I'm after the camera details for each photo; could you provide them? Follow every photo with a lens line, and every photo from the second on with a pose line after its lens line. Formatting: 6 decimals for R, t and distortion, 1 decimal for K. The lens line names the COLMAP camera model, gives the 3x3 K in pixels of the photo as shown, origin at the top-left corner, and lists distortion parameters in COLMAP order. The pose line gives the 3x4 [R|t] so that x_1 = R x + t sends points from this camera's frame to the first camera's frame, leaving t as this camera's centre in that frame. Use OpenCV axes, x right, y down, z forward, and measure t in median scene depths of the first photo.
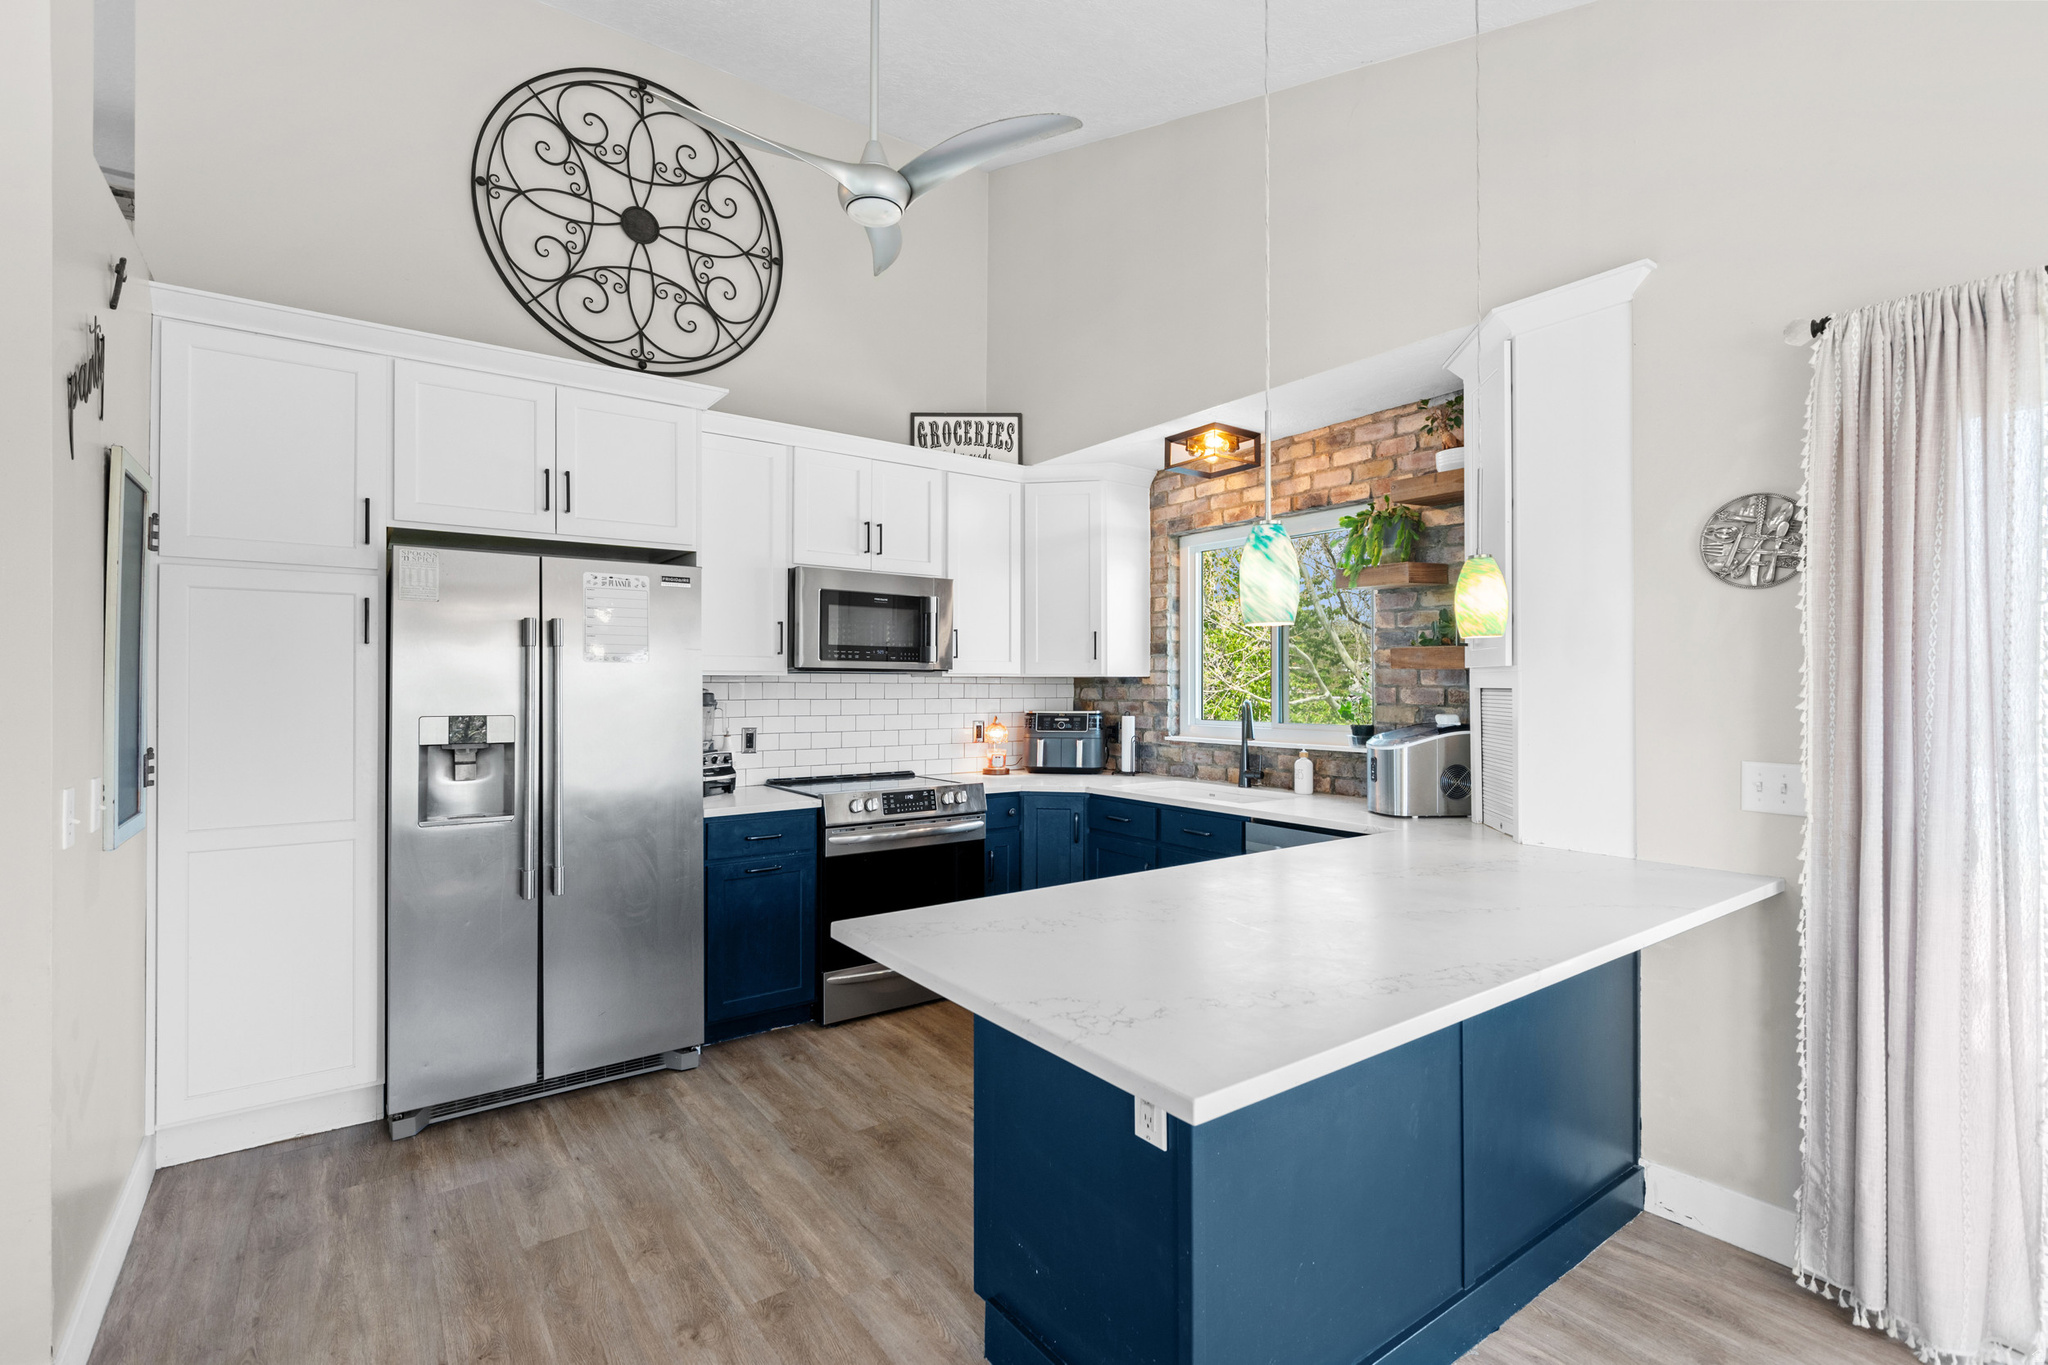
lens RADIAL K [[931.2, 0, 1019.7], [0, 931.2, 678.0], [0, 0, 1]] dist [0.007433, -0.003974]
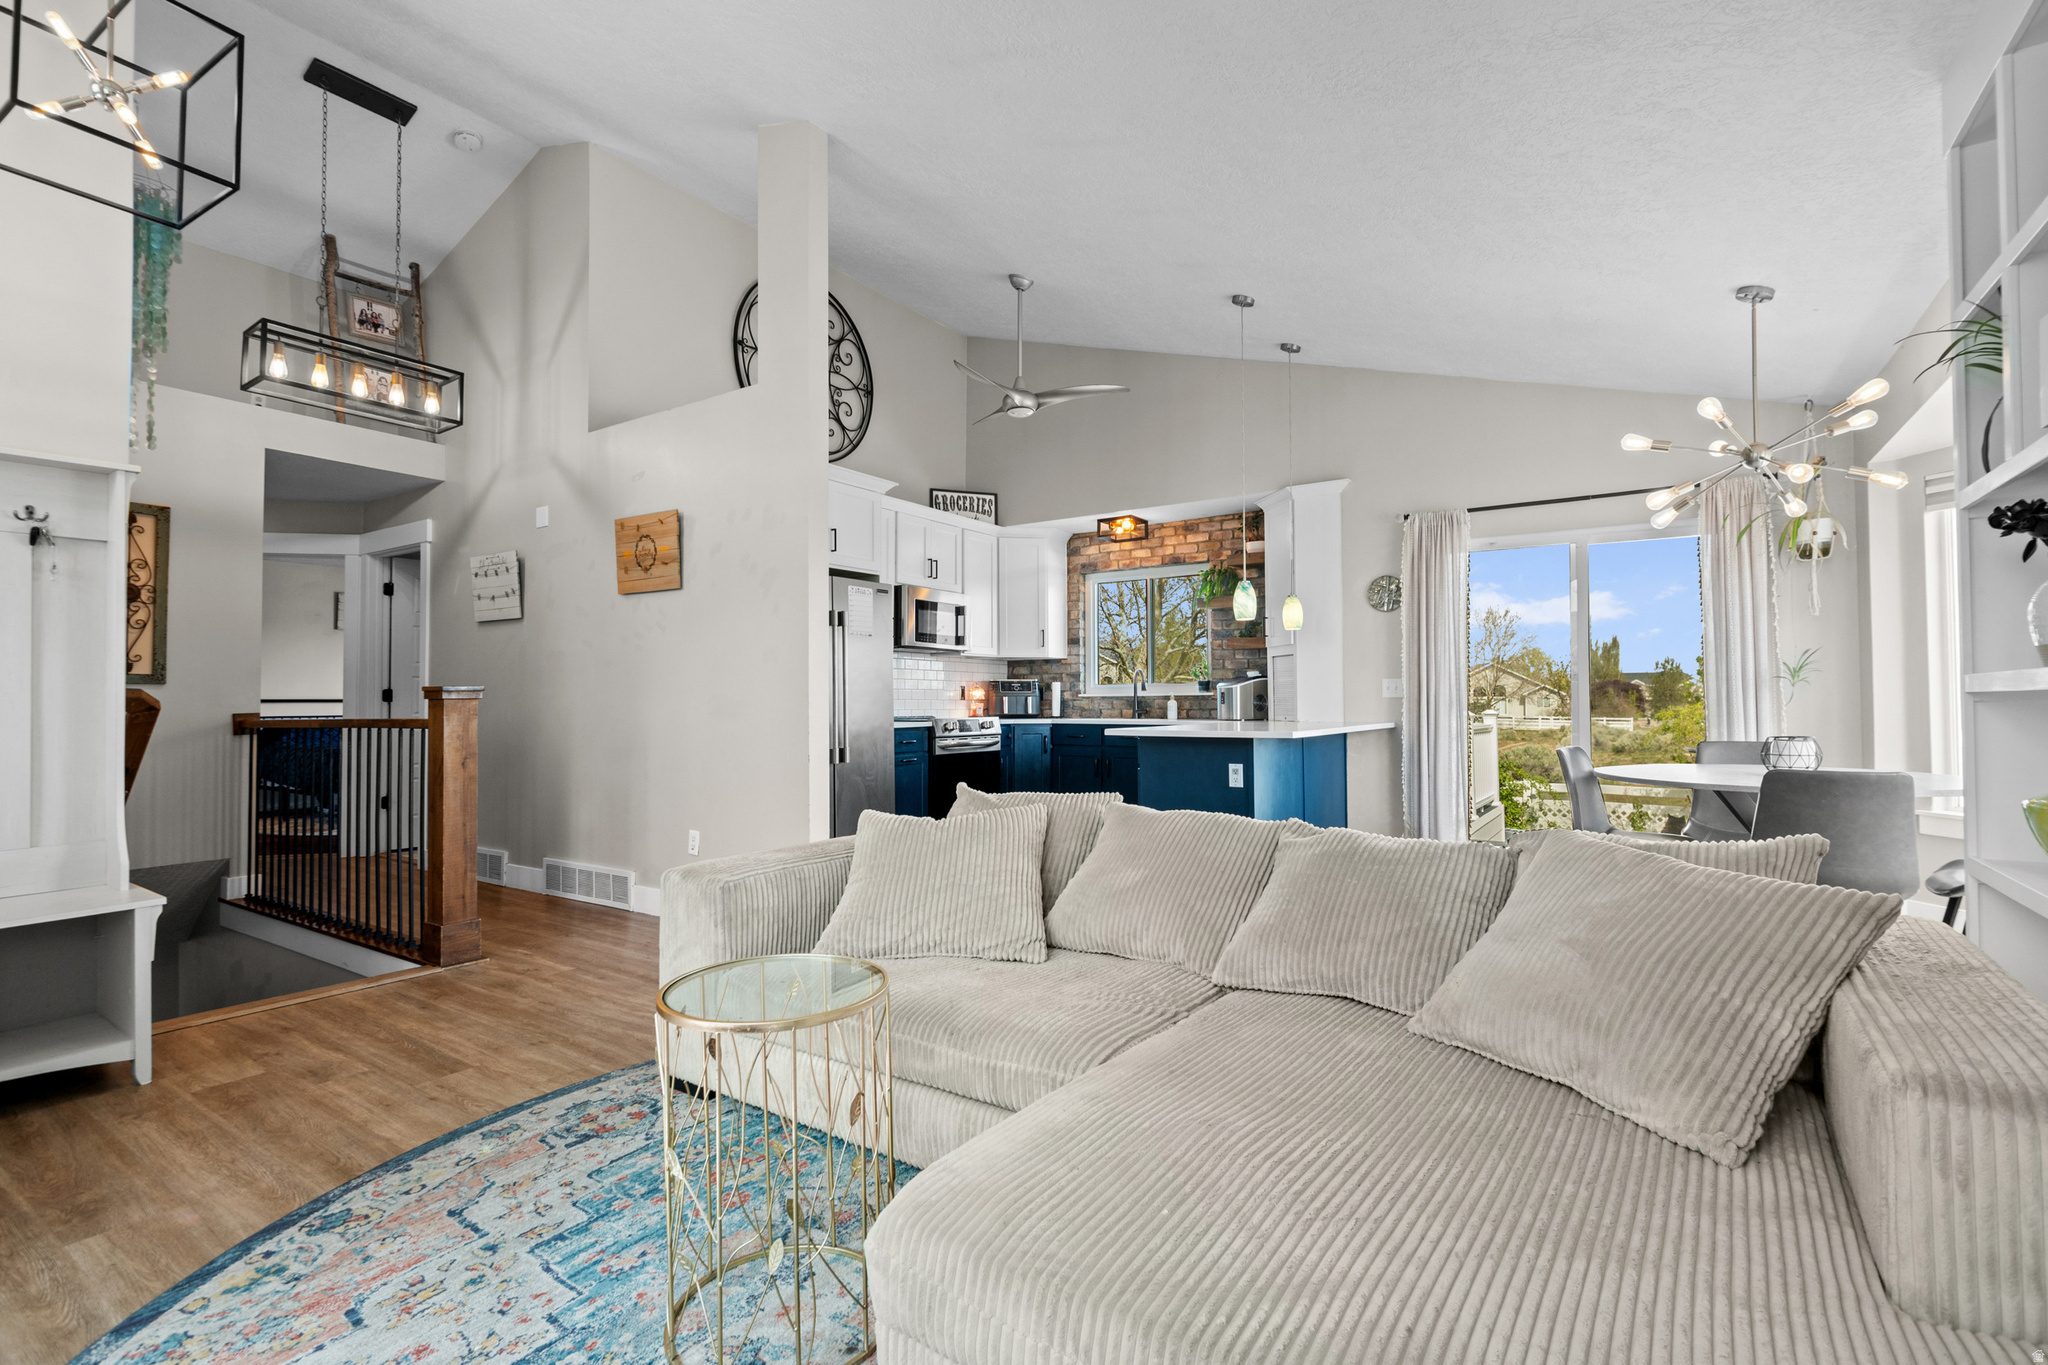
lens RADIAL K [[931.2, 0, 1020.8], [0, 931.2, 680.7], [0, 0, 1]] dist [0.007433, -0.003974]
pose [[0.939713, 0.003671, 0.341945, -0.599150], [0.001833, 0.999874, -0.015771, 0.076475], [-0.341960, 0.015447, 0.939587, -0.617796]]
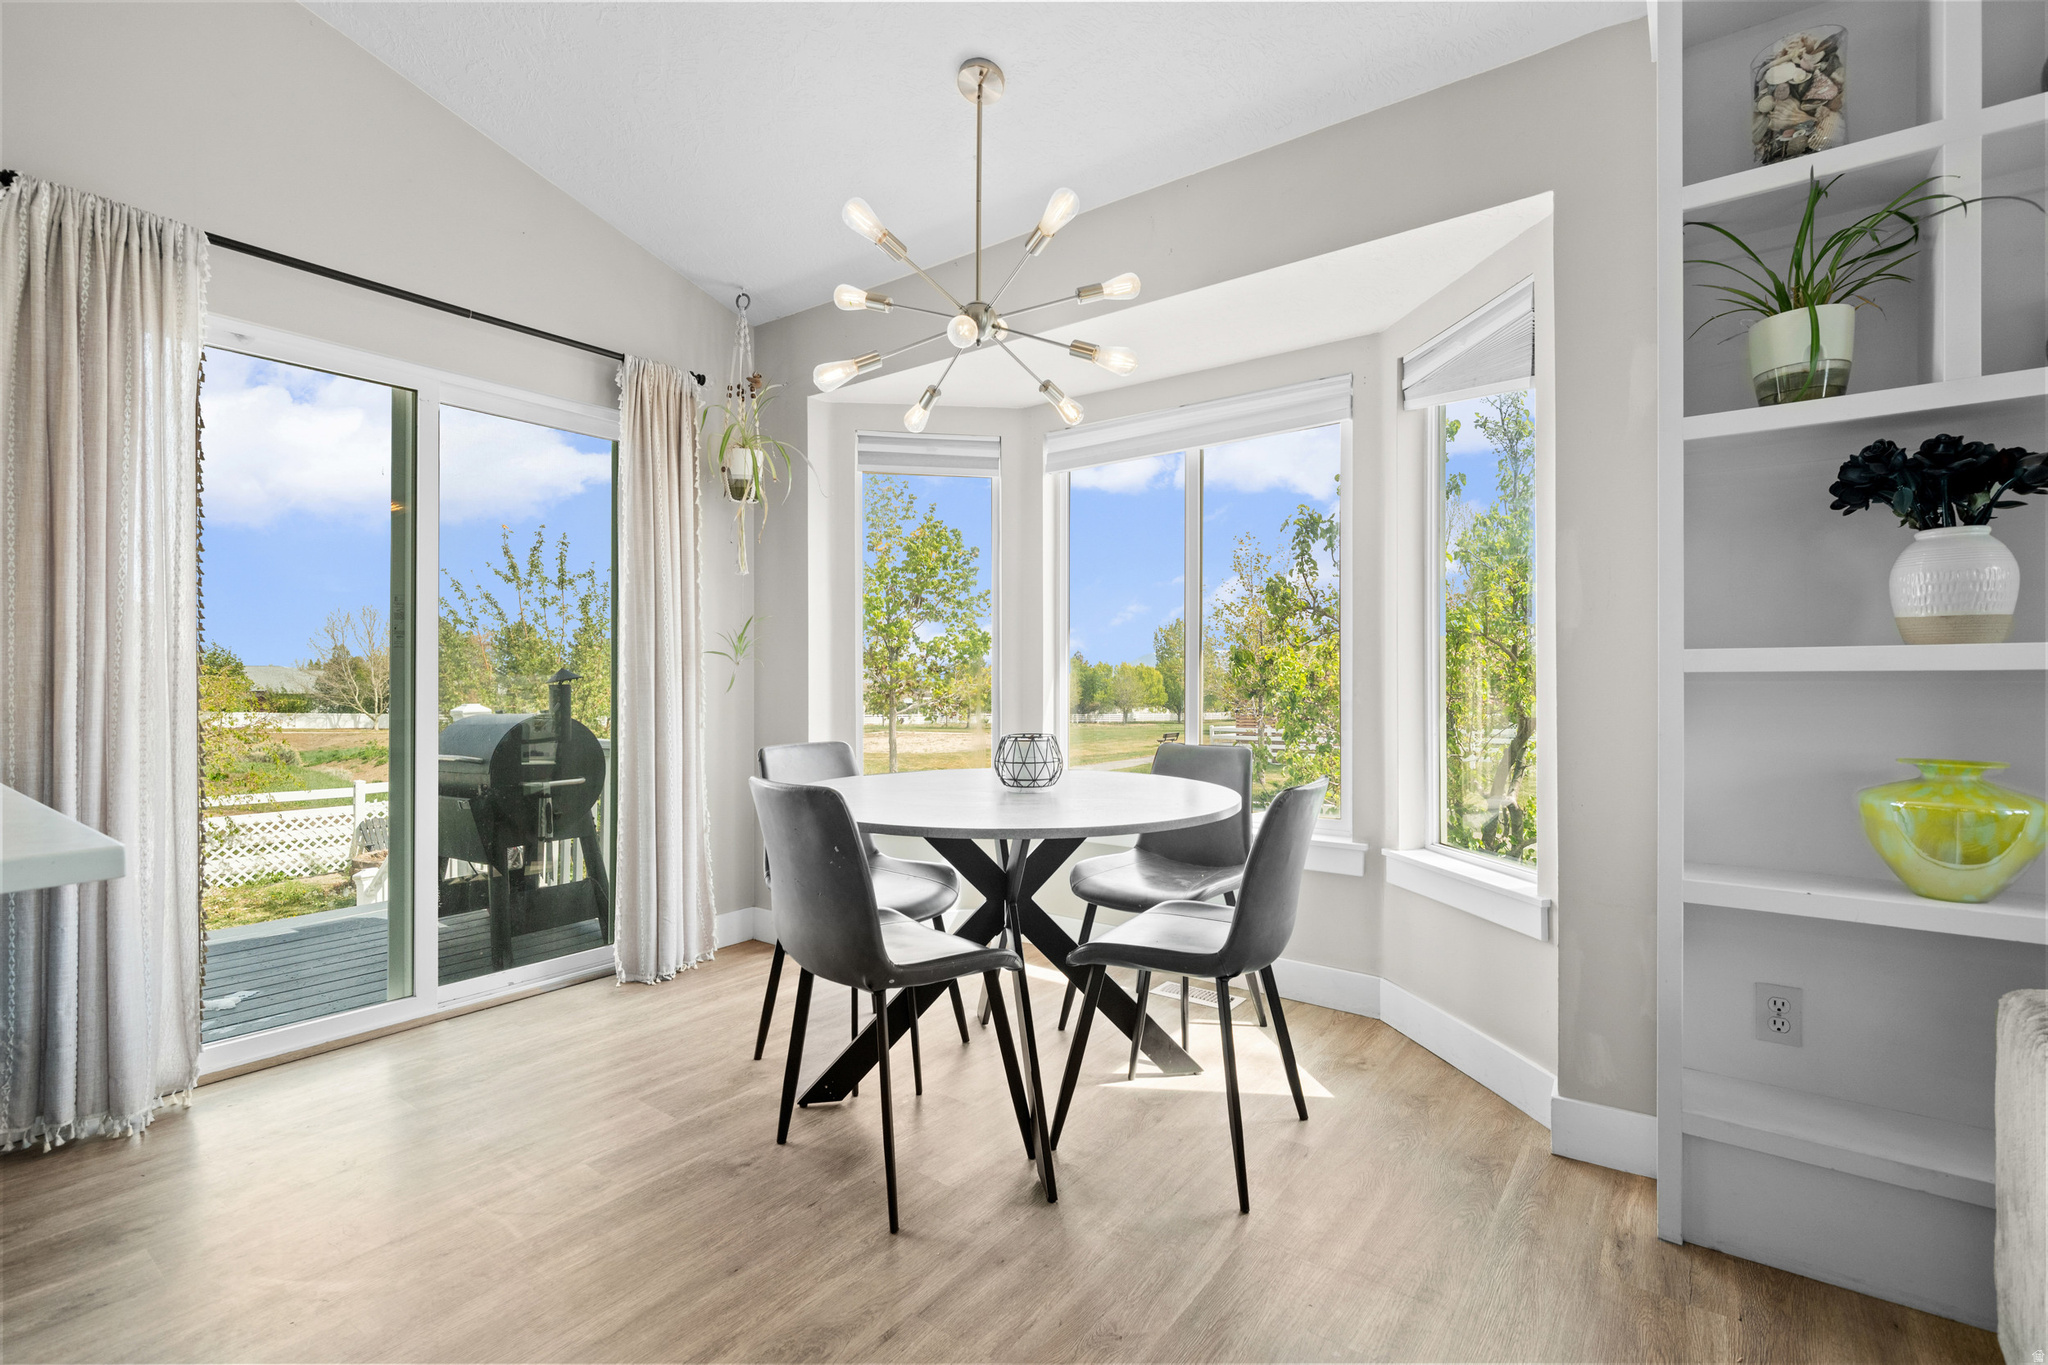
lens RADIAL K [[931.2, 0, 1010.5], [0, 931.2, 685.8], [0, 0, 1]] dist [0.007433, -0.003974]
pose [[-0.294624, -0.005622, 0.955597, -0.212130], [-0.003076, 0.999983, 0.004935, 0.080964], [-0.955608, -0.001486, -0.294636, 0.140474]]
